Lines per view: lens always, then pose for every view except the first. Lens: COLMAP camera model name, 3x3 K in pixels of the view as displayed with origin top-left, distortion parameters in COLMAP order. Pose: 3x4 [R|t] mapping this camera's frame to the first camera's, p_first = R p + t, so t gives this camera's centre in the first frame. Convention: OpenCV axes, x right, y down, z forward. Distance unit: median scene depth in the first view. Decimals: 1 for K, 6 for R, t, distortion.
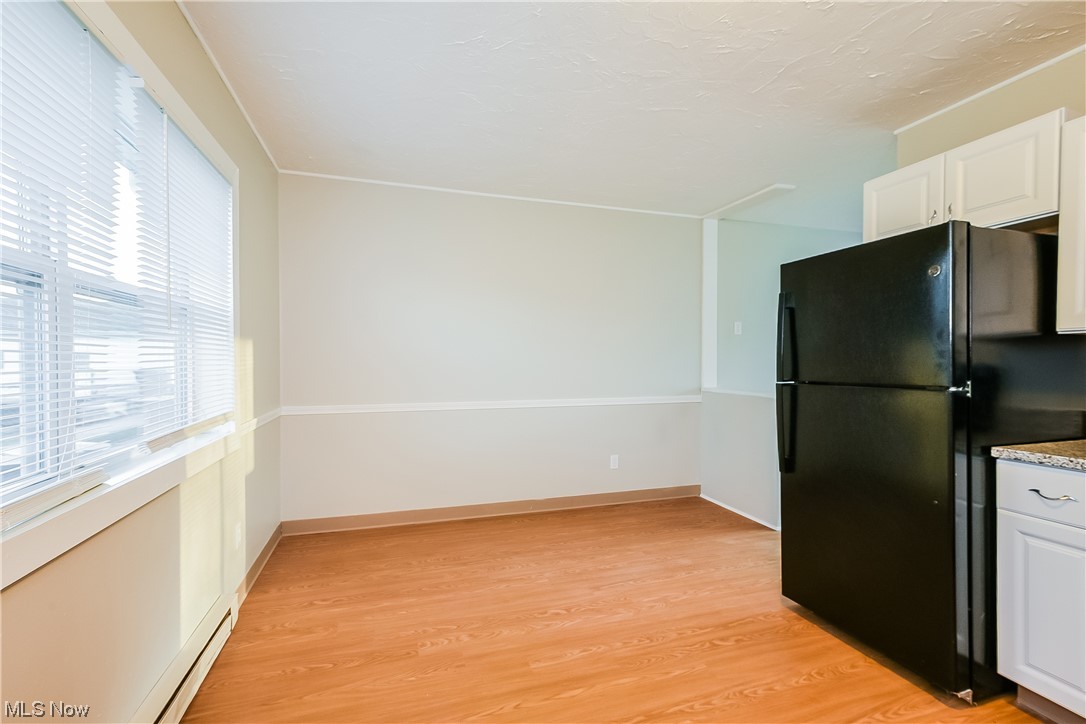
lens RADIAL K [[487.1, 0, 542.7], [0, 487.1, 367.5], [0, 0, 1]] dist [0.000095, -0.000278]
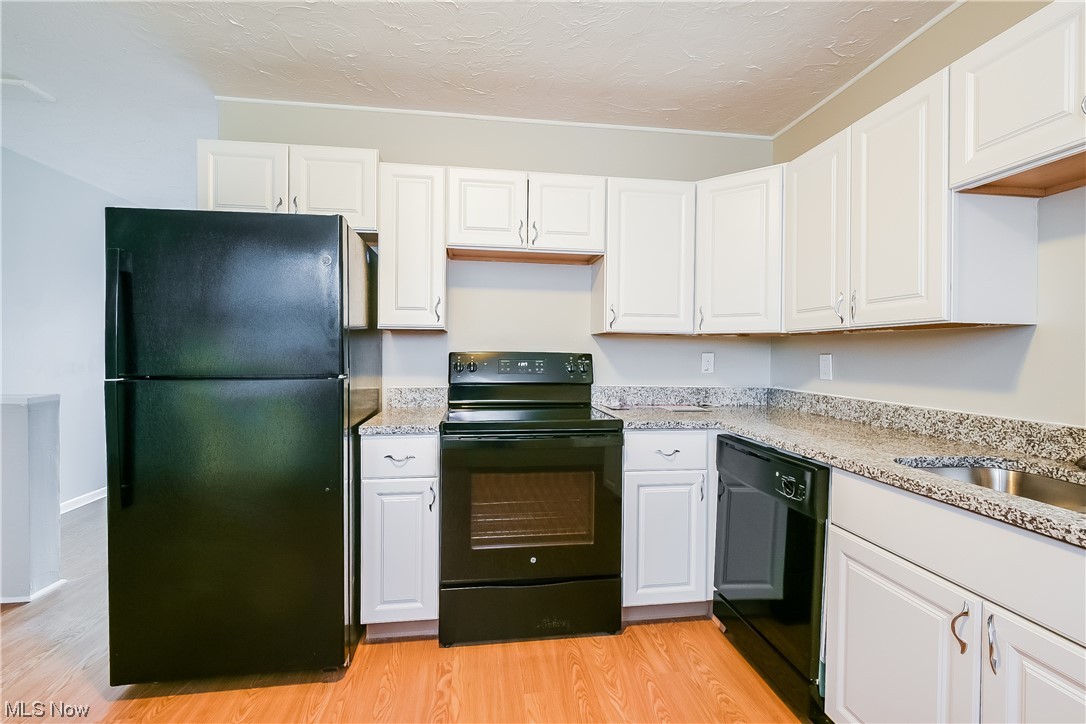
lens RADIAL K [[488.5, 0, 543.4], [0, 488.5, 355.4], [0, 0, 1]] dist [0.000897, -0.000901]
pose [[0.168887, -0.006860, 0.985612, -0.106374], [0.006849, 0.999960, 0.005786, -0.003625], [-0.985612, 0.005773, 0.168927, 0.347694]]
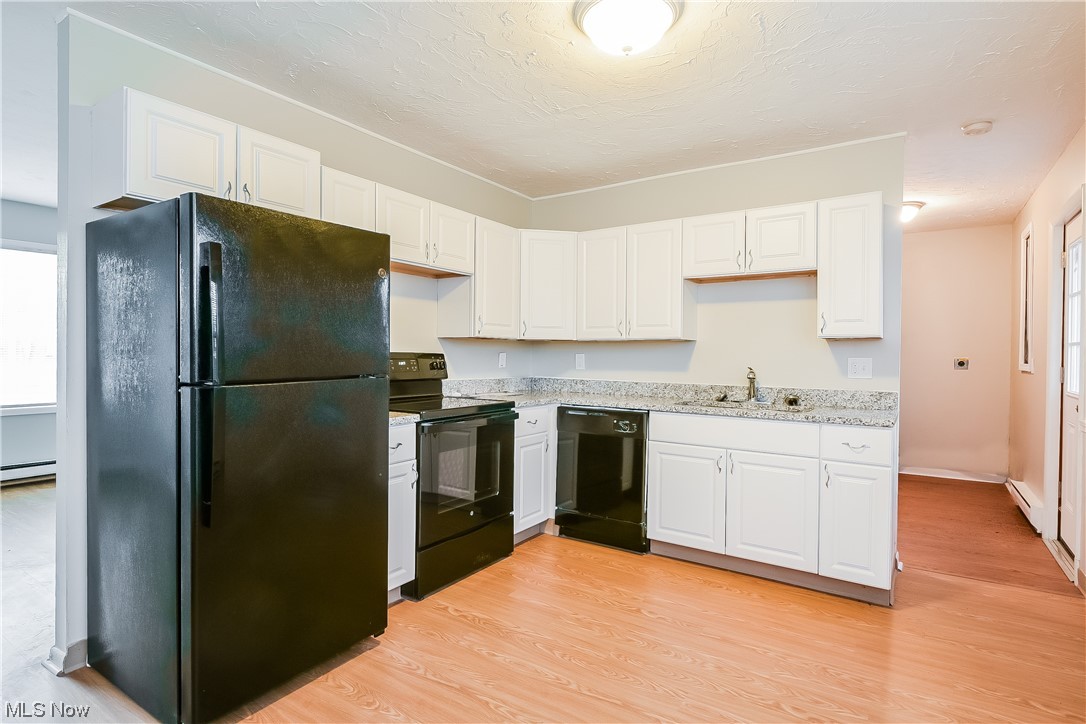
lens RADIAL K [[543.9, 0, 543.0], [0, 543.9, 362.0], [0, 0, 1]] dist [-0.000222, -0.000094]
pose [[-0.619002, -0.019823, 0.785139, -0.393656], [0.002550, 0.999625, 0.027249, -0.021193], [-0.785385, 0.018869, -0.618720, 1.353903]]
